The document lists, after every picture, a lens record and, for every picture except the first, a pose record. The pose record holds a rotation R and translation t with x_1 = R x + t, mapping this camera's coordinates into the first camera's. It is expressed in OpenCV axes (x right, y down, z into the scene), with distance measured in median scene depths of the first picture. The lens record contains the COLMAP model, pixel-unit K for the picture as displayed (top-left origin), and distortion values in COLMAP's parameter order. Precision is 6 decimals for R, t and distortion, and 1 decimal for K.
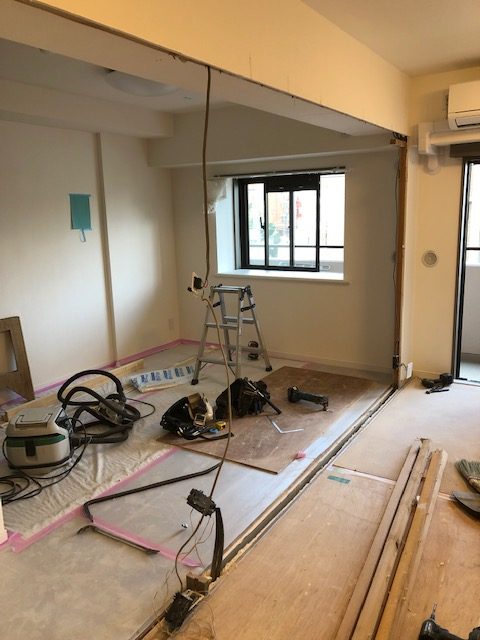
lens RADIAL K [[528.4, 0, 240.0], [0, 528.4, 320.0], [0, 0, 1]] dist [0.018962, 0.006166]
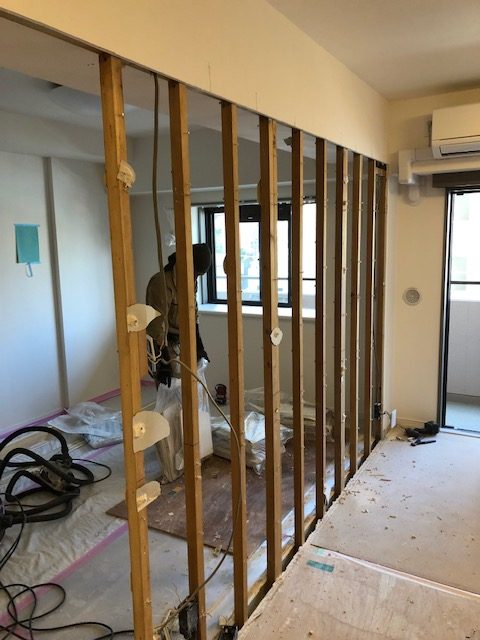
lens RADIAL K [[521.6, 0, 240.0], [0, 521.6, 320.0], [0, 0, 1]] dist [-0.003643, -0.004964]
pose [[0.998456, -0.005298, 0.055291, 0.012058], [0.007833, 0.998923, -0.045740, -0.037777], [-0.054989, 0.046103, 0.997422, 0.124755]]
